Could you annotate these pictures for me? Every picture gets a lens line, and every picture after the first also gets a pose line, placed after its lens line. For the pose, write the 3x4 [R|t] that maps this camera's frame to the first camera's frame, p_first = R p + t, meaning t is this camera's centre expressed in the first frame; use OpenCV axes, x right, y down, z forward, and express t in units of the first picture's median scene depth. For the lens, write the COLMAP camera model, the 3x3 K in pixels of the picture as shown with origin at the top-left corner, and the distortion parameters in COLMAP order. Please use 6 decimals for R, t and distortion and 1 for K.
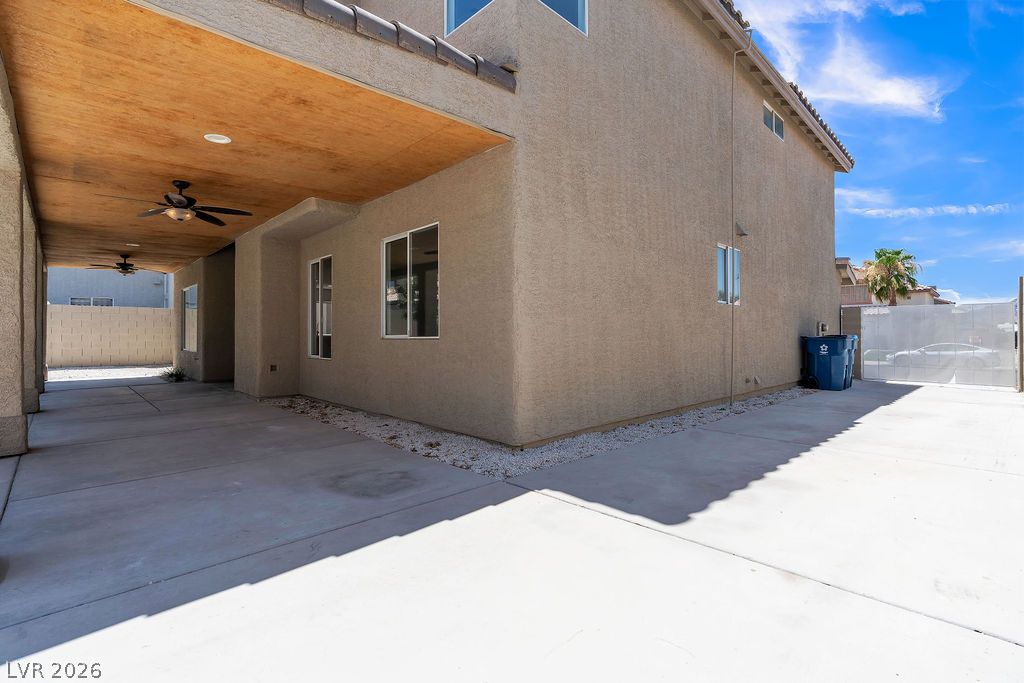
lens RADIAL K [[461.3, 0, 509.9], [0, 461.3, 336.6], [0, 0, 1]] dist [-0.009231, 0.000215]
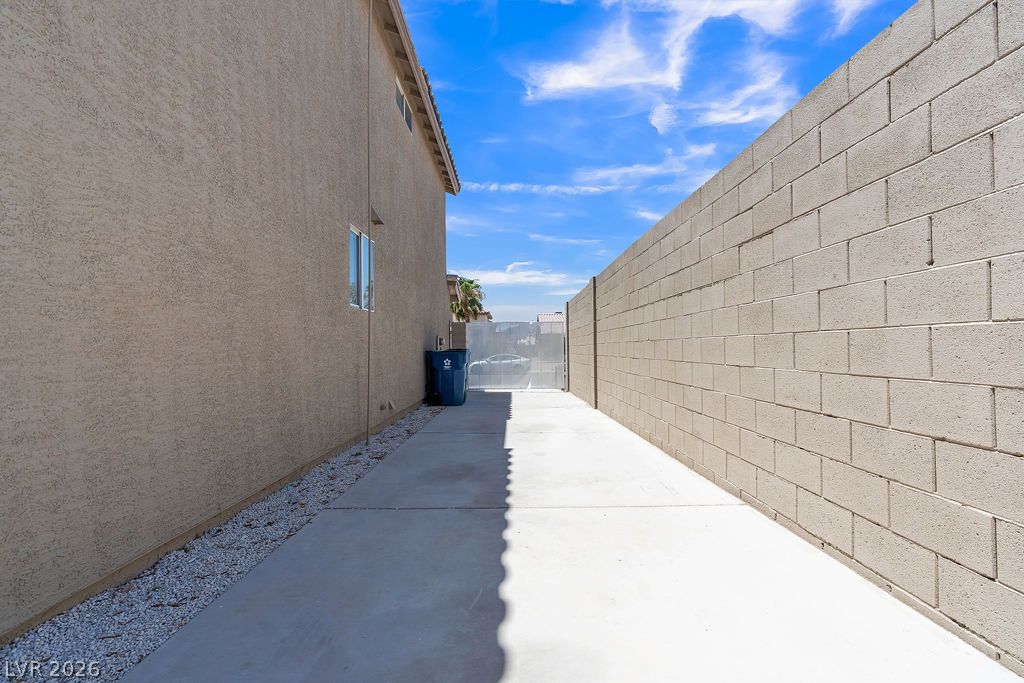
lens RADIAL K [[461.3, 0, 509.9], [0, 461.3, 336.6], [0, 0, 1]] dist [-0.009231, 0.000215]
pose [[0.693179, 0.009788, 0.720699, 0.083497], [0.013592, 0.999552, -0.026648, -0.001966], [-0.720638, 0.028267, 0.692735, 0.256277]]
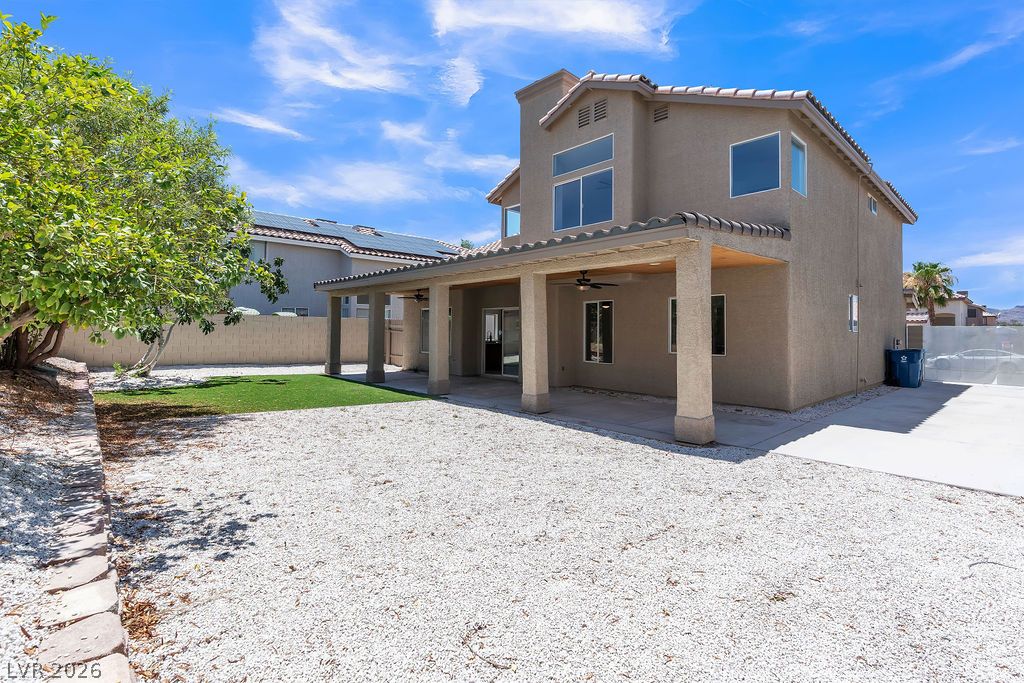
lens RADIAL K [[455.8, 0, 530.0], [0, 455.8, 327.6], [0, 0, 1]] dist [-0.002172, -0.000175]
pose [[0.999875, 0.007925, -0.013673, -0.509920], [-0.008138, 0.999845, -0.015598, -0.042522], [0.013547, 0.015707, 0.999785, -0.478522]]
